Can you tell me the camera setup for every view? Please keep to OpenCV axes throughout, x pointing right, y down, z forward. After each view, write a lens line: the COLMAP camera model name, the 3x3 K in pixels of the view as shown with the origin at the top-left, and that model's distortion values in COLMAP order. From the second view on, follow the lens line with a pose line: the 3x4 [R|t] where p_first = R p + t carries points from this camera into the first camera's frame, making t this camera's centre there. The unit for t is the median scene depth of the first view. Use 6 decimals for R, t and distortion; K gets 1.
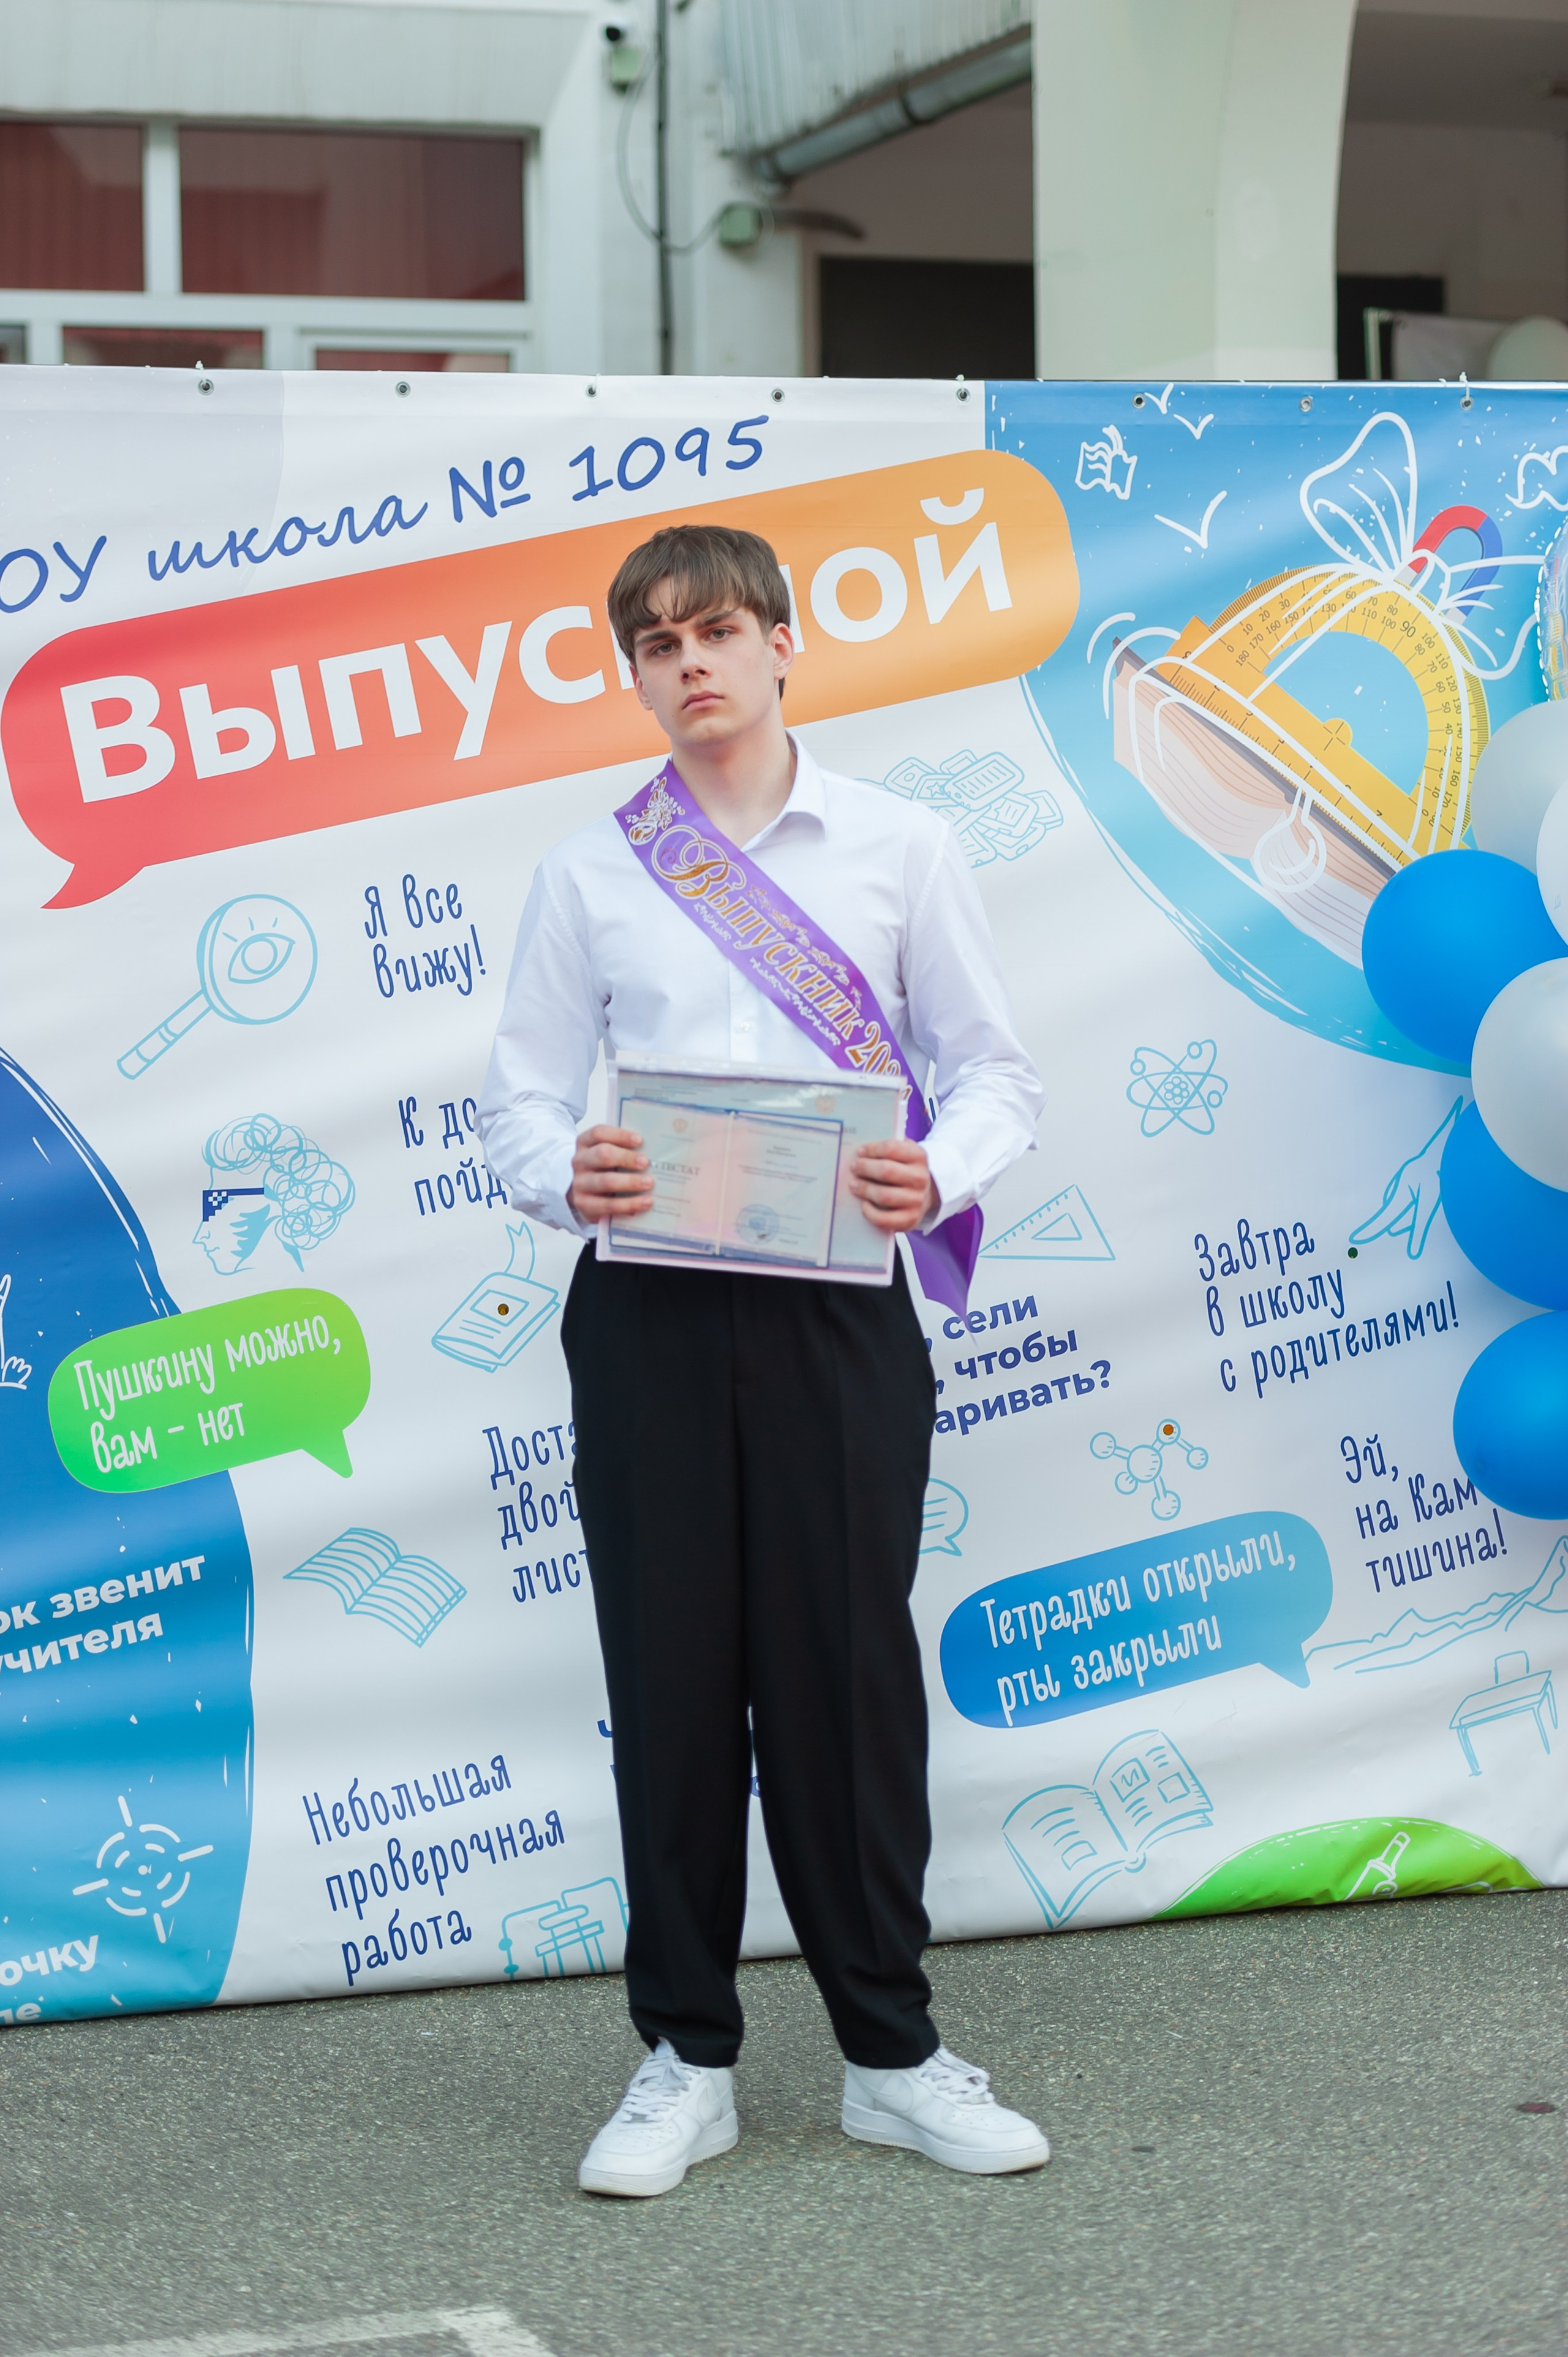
lens RADIAL K [[4976.5, 0, 839.6], [0, 4976.5, 1140.3], [0, 0, 1]] dist [-0.009961, 0.000000]
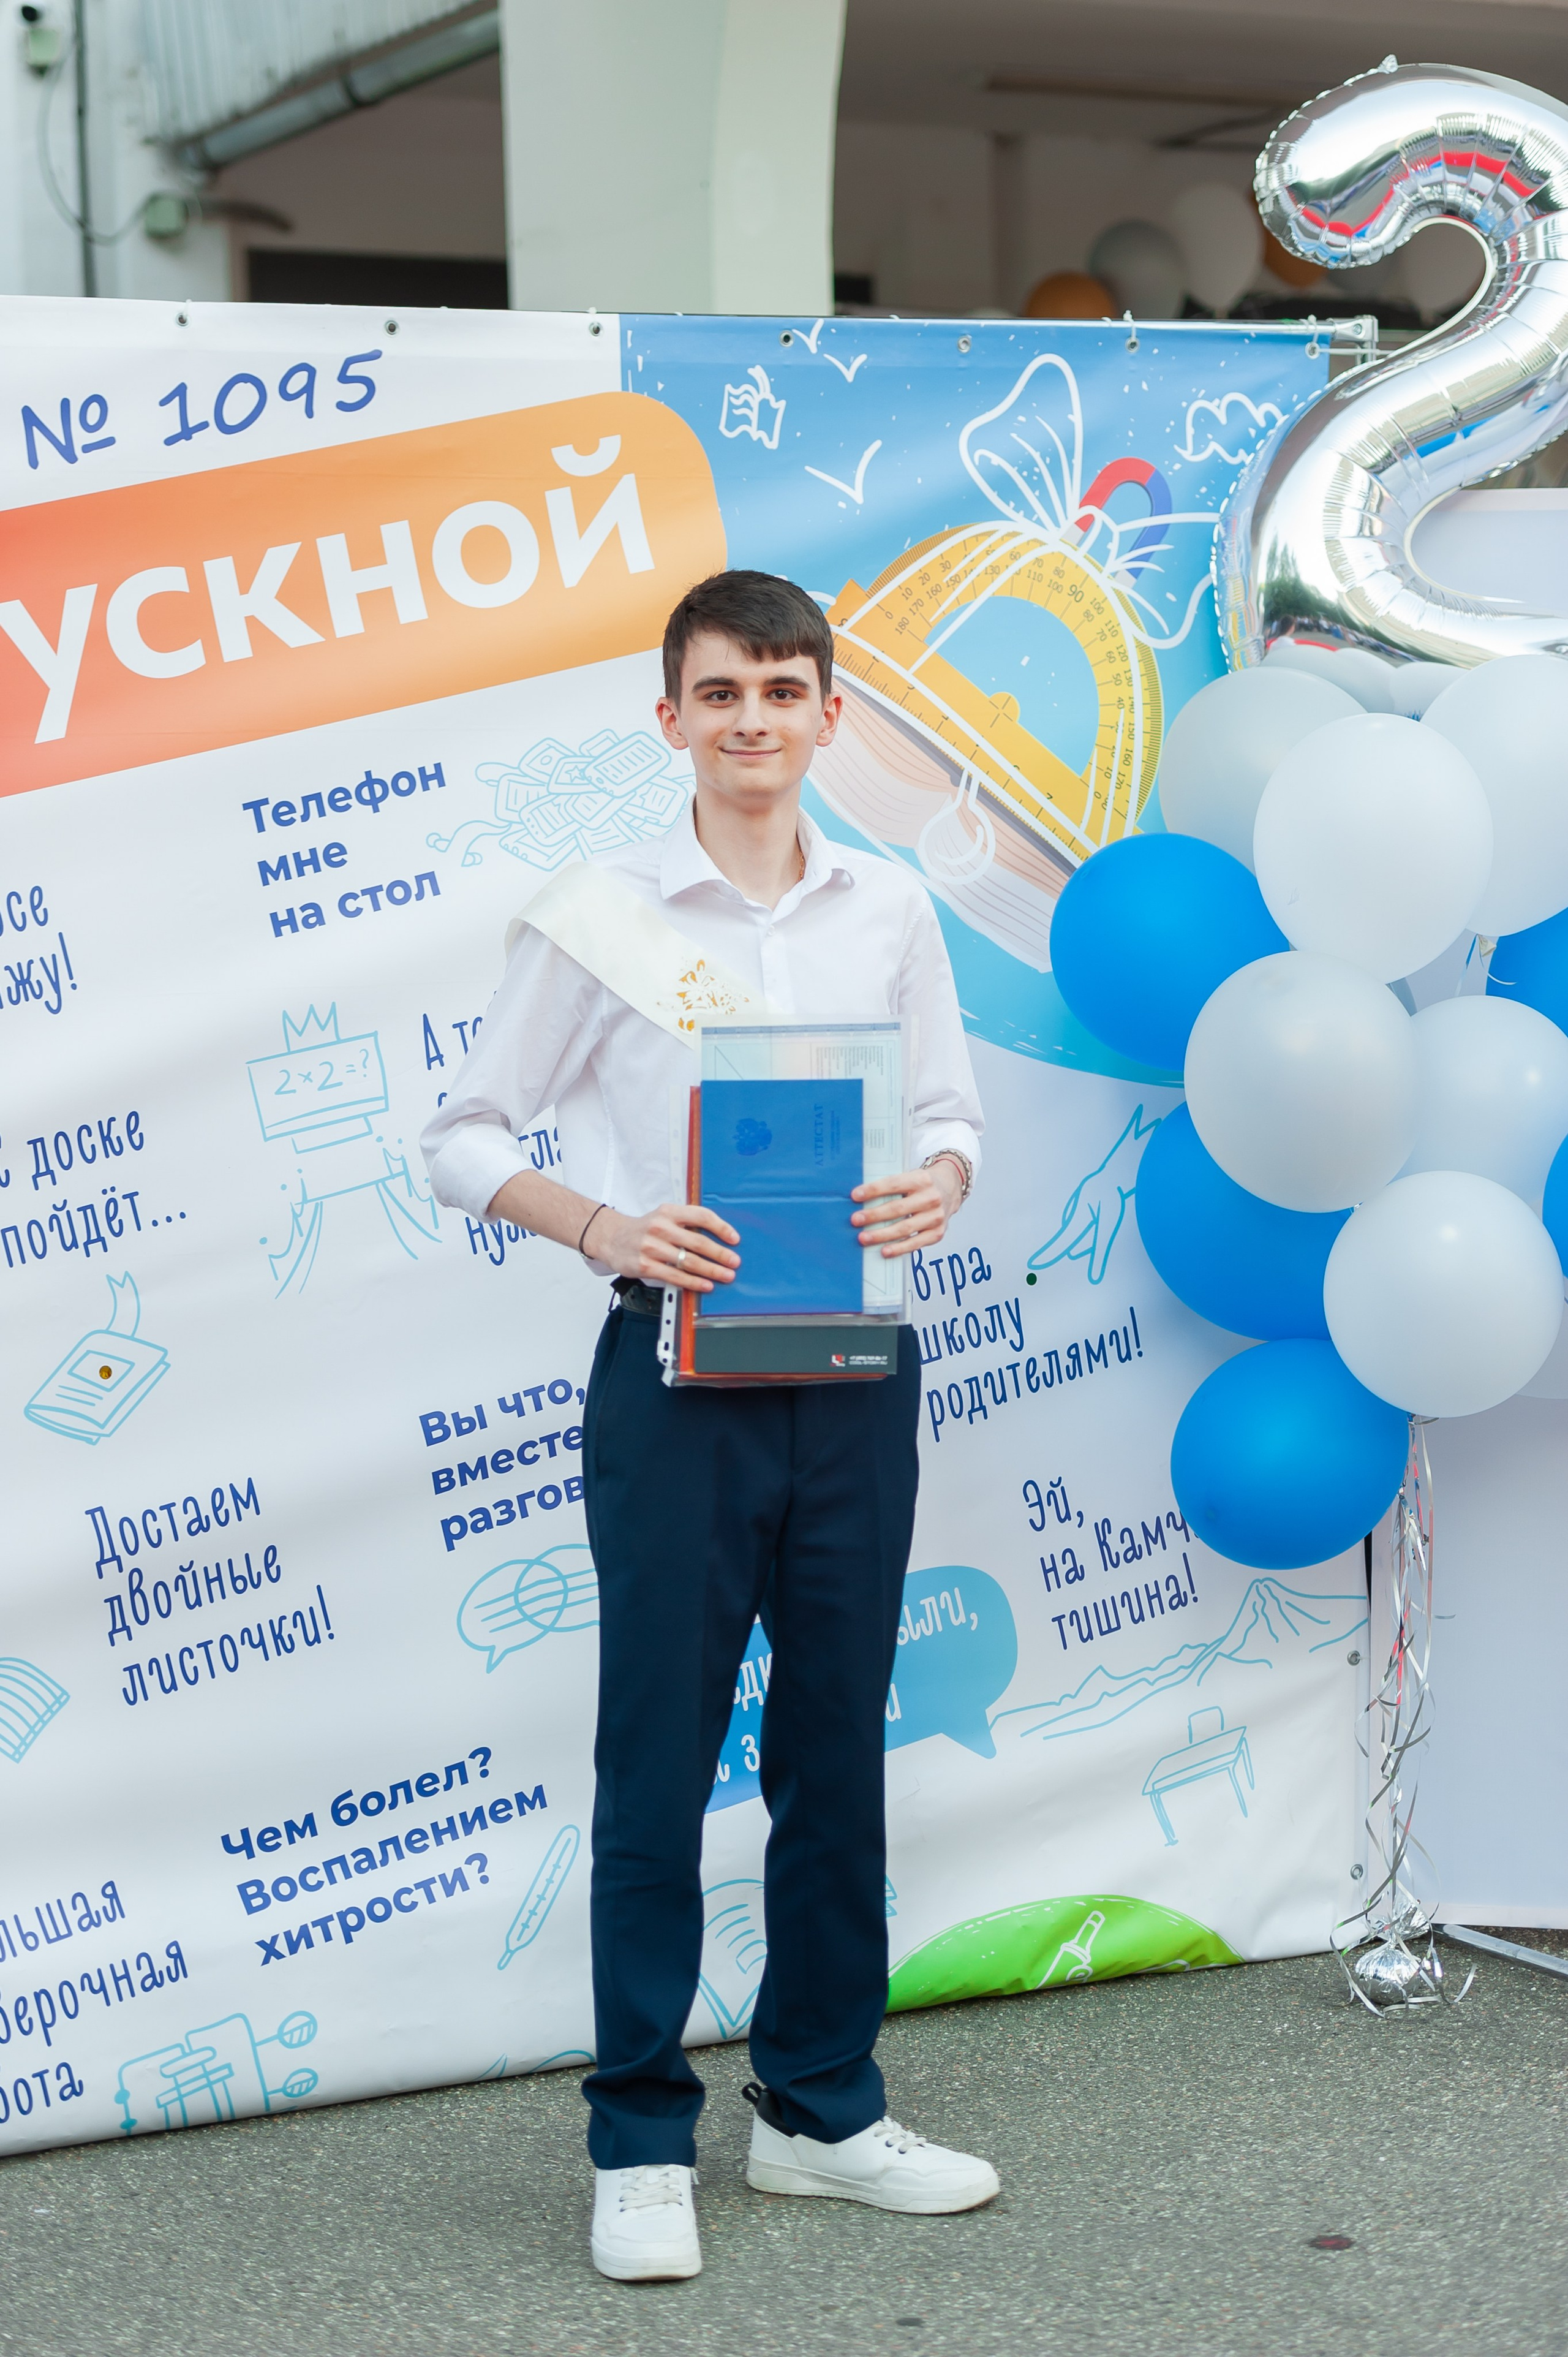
lens RADIAL K [[4705.3, 0, 878.6], [0, 4705.3, 1183.1], [0, 0, 1]] dist [0.044655, 0.000000]
pose [[0.988970, -0.023083, 0.146304, -0.053225], [0.021622, 0.999699, 0.011567, -0.005865], [-0.146527, -0.008276, 0.989172, 0.160358]]
